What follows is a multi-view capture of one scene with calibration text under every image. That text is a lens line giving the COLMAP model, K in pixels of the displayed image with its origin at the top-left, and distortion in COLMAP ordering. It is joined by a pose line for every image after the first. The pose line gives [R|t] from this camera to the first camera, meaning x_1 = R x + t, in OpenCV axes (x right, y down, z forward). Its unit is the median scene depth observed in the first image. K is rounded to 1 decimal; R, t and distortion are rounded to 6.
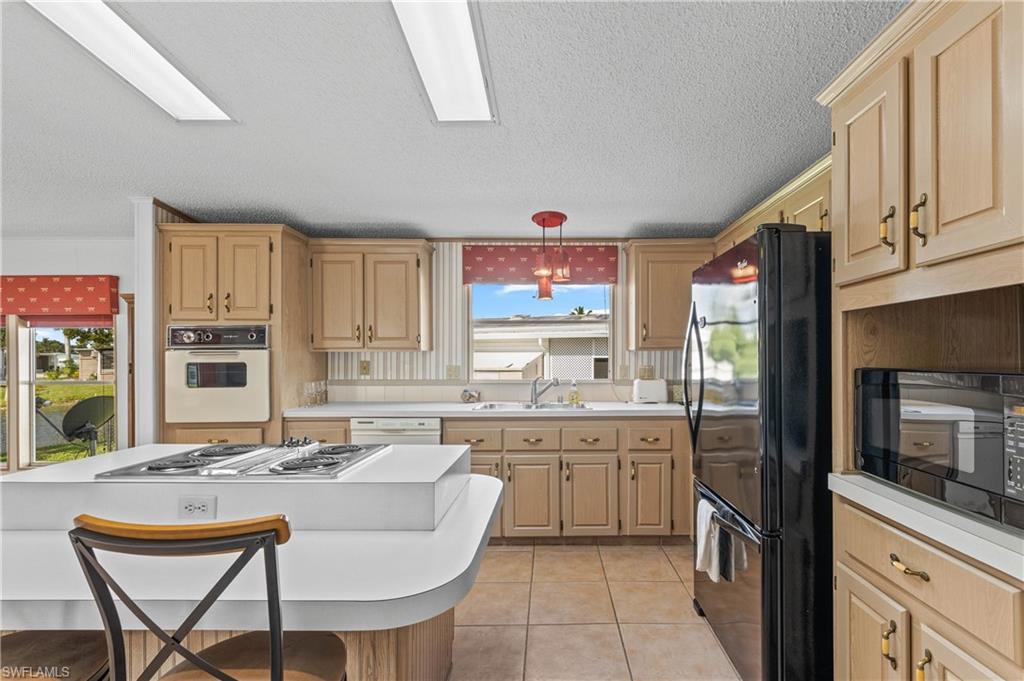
lens RADIAL K [[473.6, 0, 555.0], [0, 473.6, 360.6], [0, 0, 1]] dist [0.001219, -0.000251]
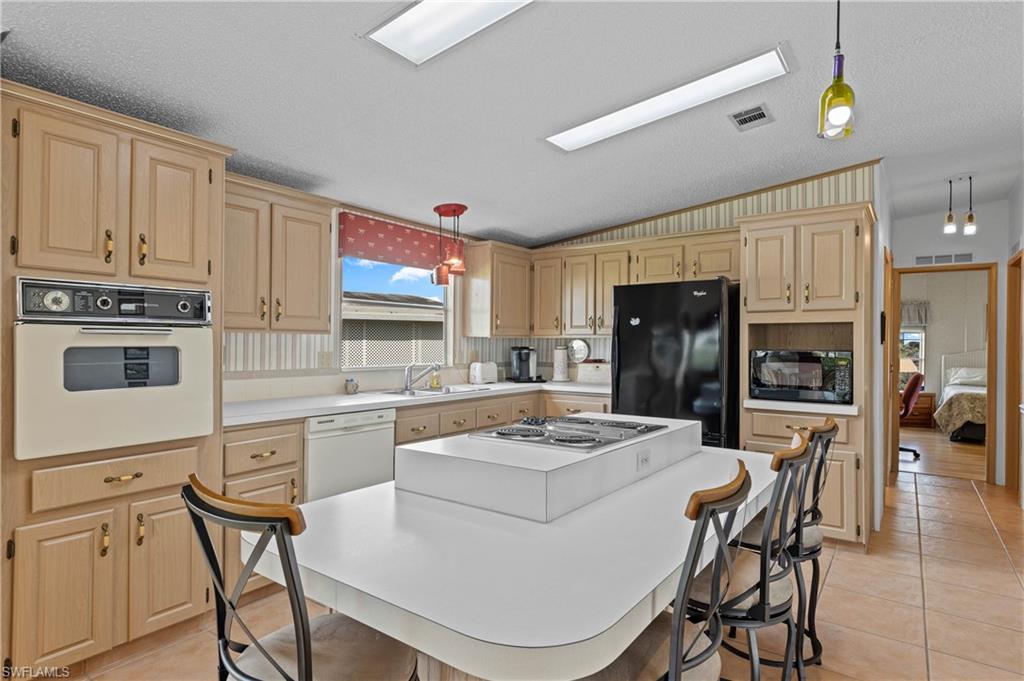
lens RADIAL K [[547.4, 0, 513.8], [0, 547.4, 344.1], [0, 0, 1]] dist [-0.000229, -0.000376]
pose [[0.596286, 0.008119, 0.802731, -0.959898], [-0.004940, 0.999967, -0.006444, 0.002520], [-0.802757, -0.000123, 0.596307, 0.184871]]
